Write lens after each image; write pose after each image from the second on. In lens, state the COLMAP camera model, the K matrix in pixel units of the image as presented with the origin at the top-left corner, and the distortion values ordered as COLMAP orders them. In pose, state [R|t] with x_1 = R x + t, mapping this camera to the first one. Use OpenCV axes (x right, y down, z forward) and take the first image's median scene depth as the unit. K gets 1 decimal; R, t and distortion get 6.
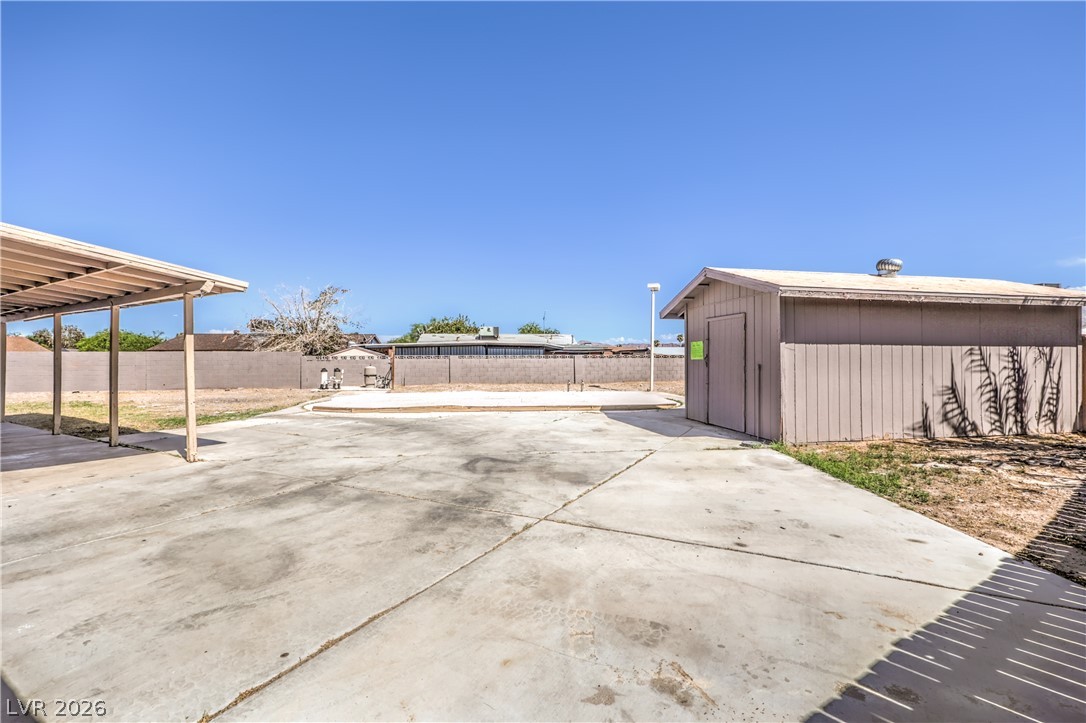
lens RADIAL K [[448.1, 0, 543.0], [0, 448.1, 361.5], [0, 0, 1]] dist [0.000309, -0.000677]
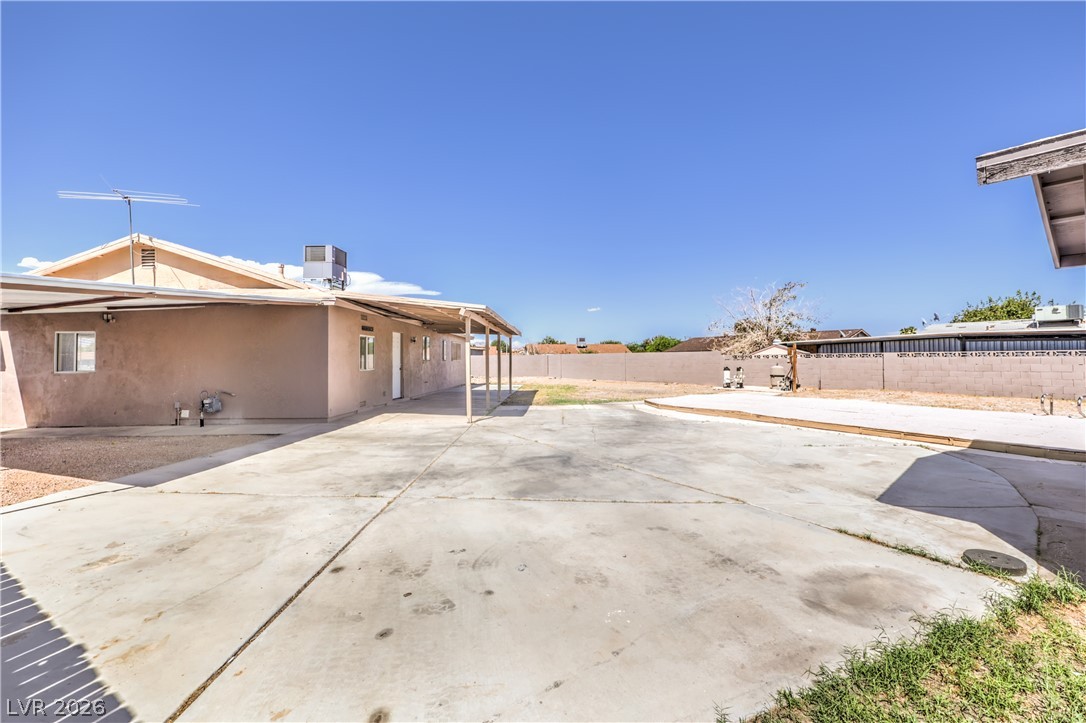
lens RADIAL K [[448.1, 0, 543.0], [0, 448.1, 361.5], [0, 0, 1]] dist [0.000309, -0.000677]
pose [[0.446631, 0.004090, -0.894709, 0.236955], [-0.002888, 0.999991, 0.003129, 0.000272], [0.894714, 0.001186, 0.446638, 0.164617]]
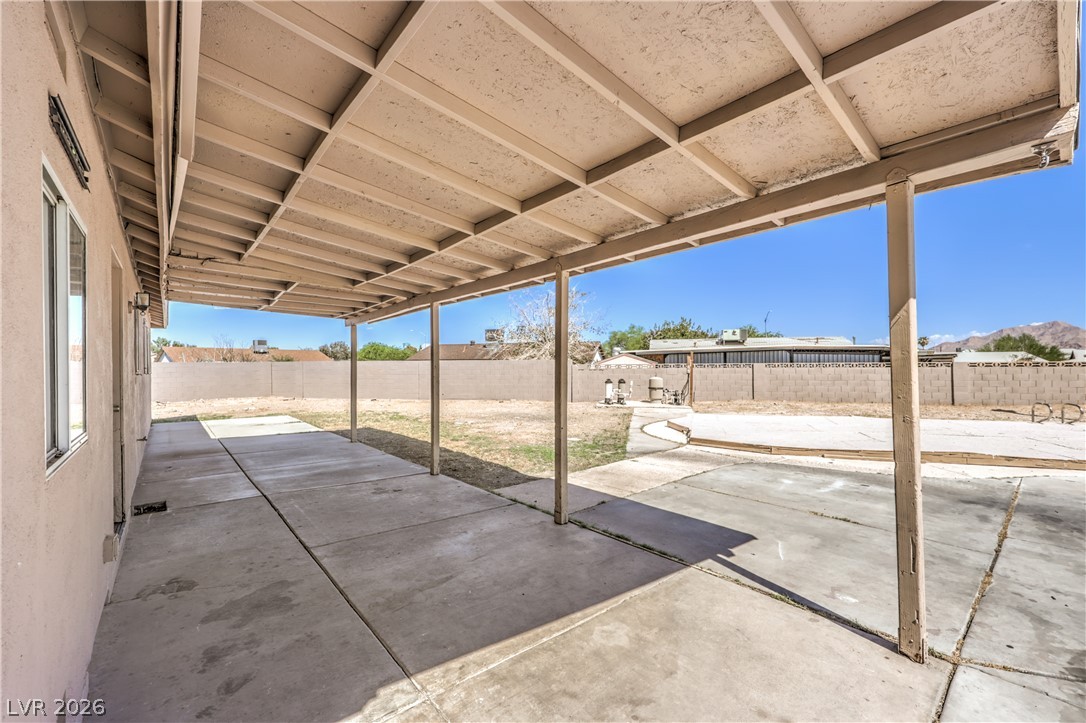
lens RADIAL K [[448.1, 0, 543.0], [0, 448.1, 361.5], [0, 0, 1]] dist [0.000309, -0.000677]
pose [[0.930249, -0.004876, -0.366897, -0.291624], [-0.002329, 0.999813, -0.019193, -0.001654], [0.366922, 0.018709, 0.930063, 0.173171]]
